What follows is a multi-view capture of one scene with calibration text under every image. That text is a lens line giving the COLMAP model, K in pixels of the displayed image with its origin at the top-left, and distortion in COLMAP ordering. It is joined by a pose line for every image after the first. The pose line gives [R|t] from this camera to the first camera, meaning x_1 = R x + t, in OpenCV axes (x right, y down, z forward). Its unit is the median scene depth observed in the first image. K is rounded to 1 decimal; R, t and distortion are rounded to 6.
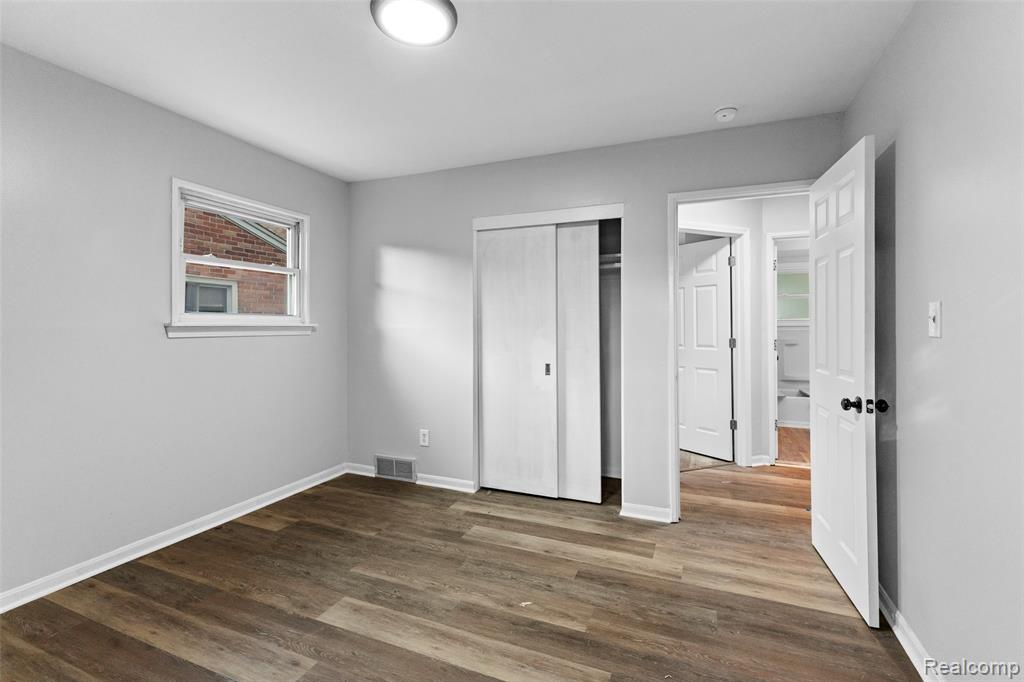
lens RADIAL K [[458.3, 0, 515.3], [0, 458.3, 334.6], [0, 0, 1]] dist [0.003840, -0.000121]
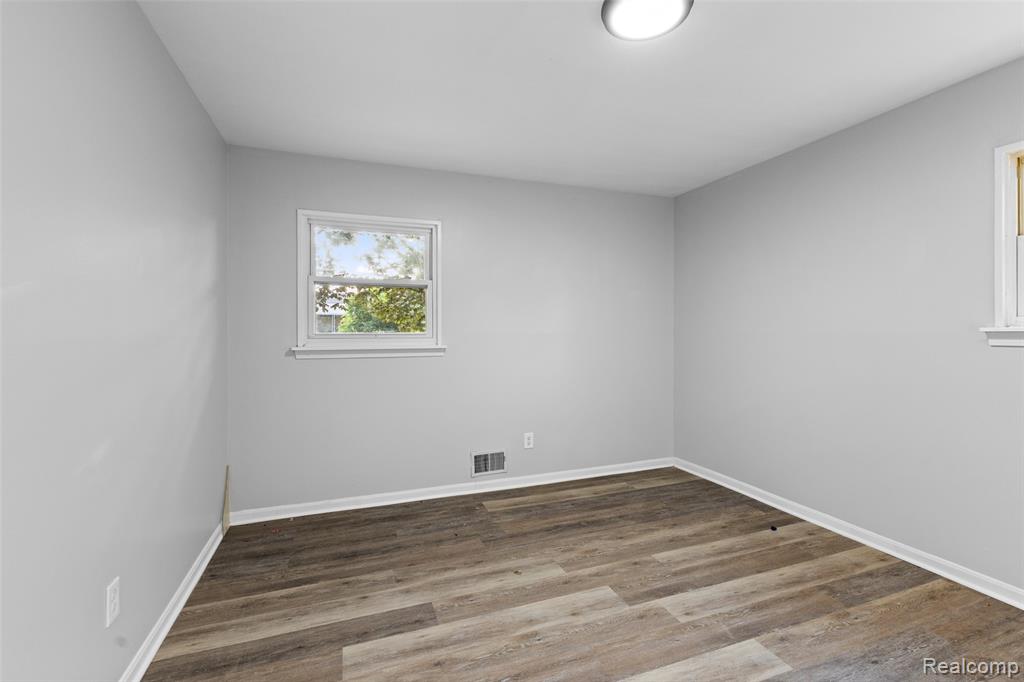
lens RADIAL K [[458.3, 0, 515.6], [0, 458.3, 333.4], [0, 0, 1]] dist [0.003840, -0.000121]
pose [[-0.740366, 0.006478, -0.672173, 0.554015], [-0.006365, 0.999841, 0.016647, -0.027999], [0.672174, 0.016603, -0.740207, 1.327297]]
